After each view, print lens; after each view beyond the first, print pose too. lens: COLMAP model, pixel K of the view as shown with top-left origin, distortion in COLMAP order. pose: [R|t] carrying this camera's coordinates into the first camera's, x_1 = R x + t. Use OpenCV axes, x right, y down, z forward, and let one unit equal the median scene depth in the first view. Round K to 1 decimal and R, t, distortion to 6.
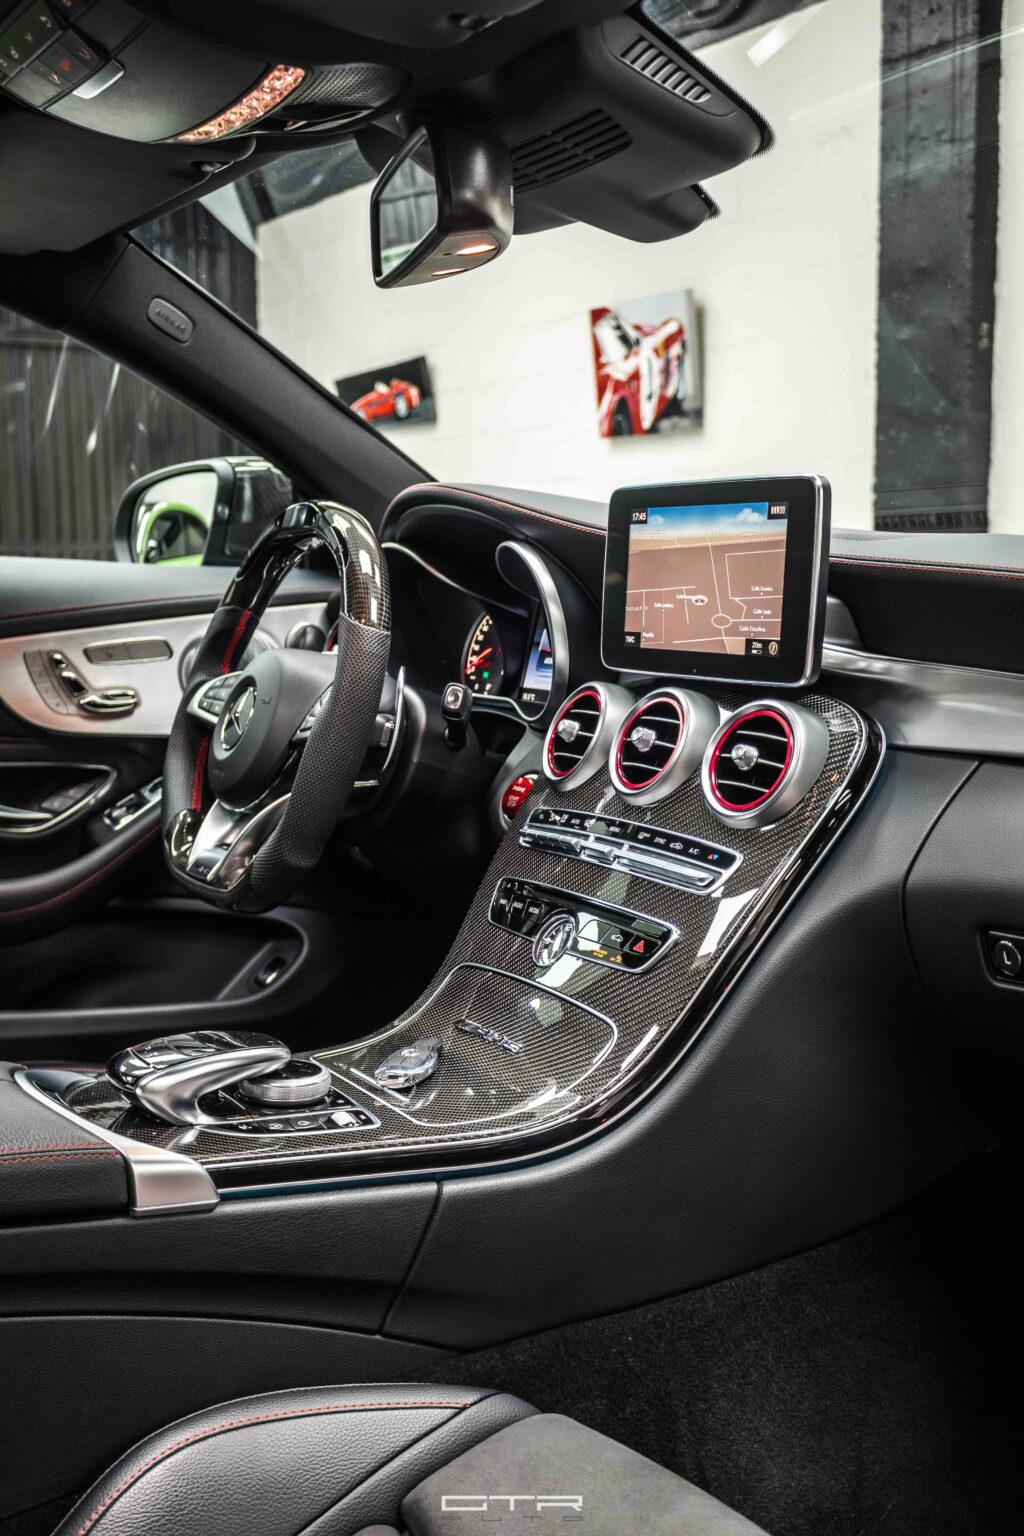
lens RADIAL K [[1761.3, 0, 511.9], [0, 1761.3, 767.7], [0, 0, 1]] dist [-0.012004, 0.000000]
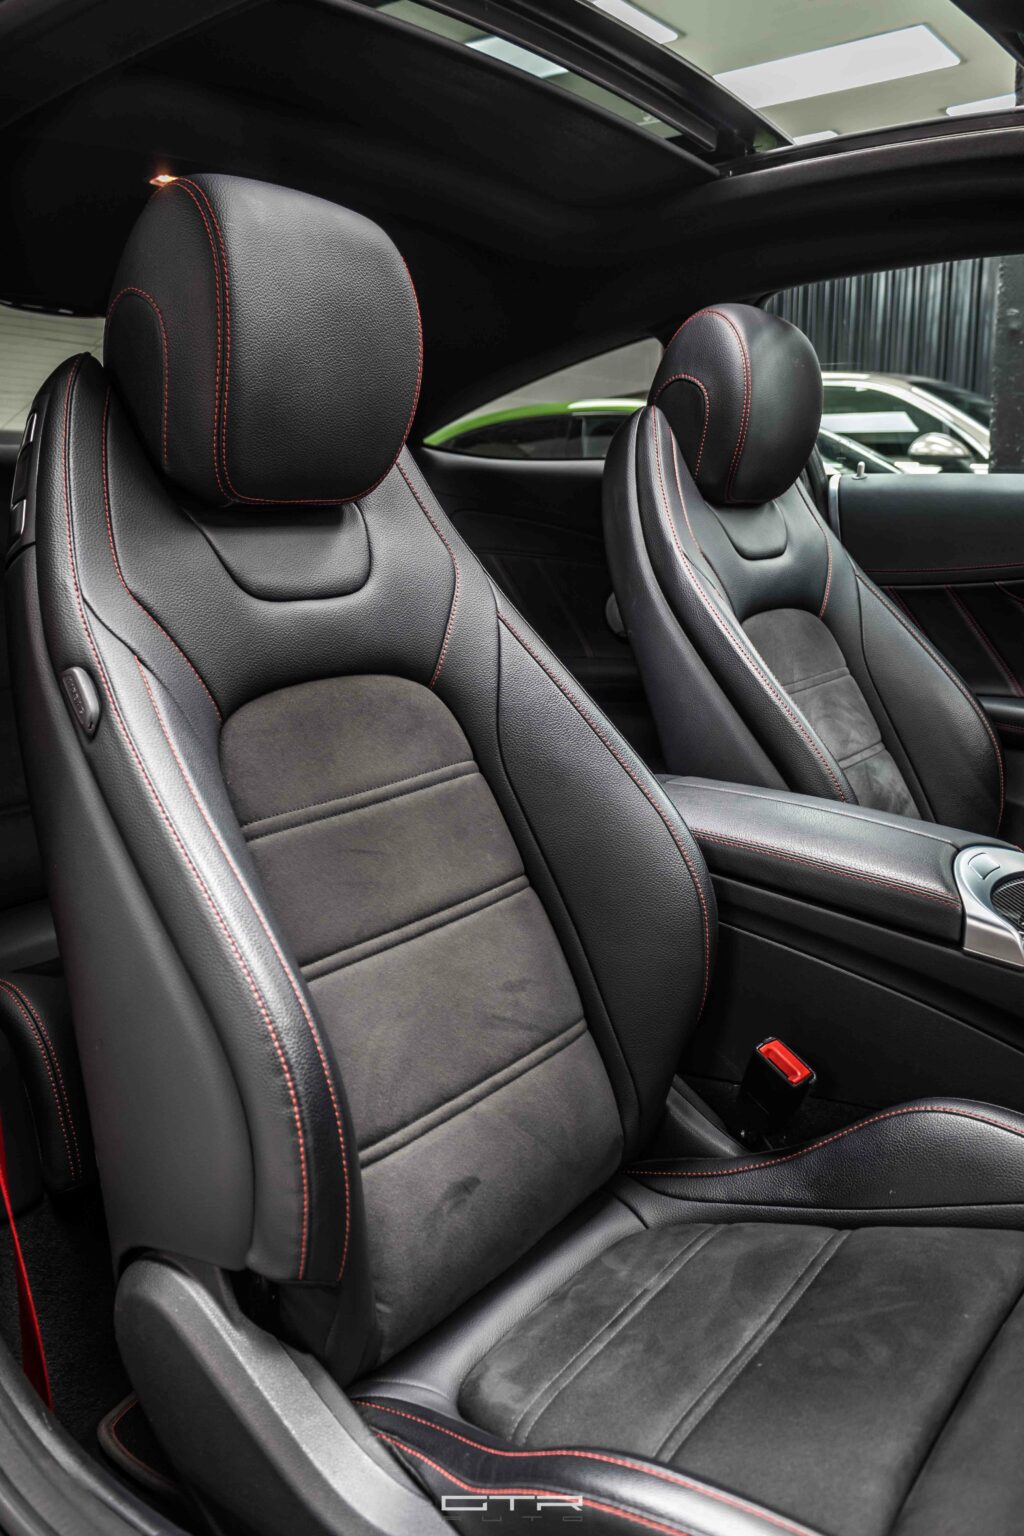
lens RADIAL K [[1249.7, 0, 509.2], [0, 1249.7, 763.7], [0, 0, 1]] dist [0.008841, 0.000649]
pose [[0.384178, 0.213438, -0.898249, 0.528080], [-0.126363, 0.975911, 0.177847, -0.030090], [0.914571, 0.045180, 0.401895, 0.245653]]
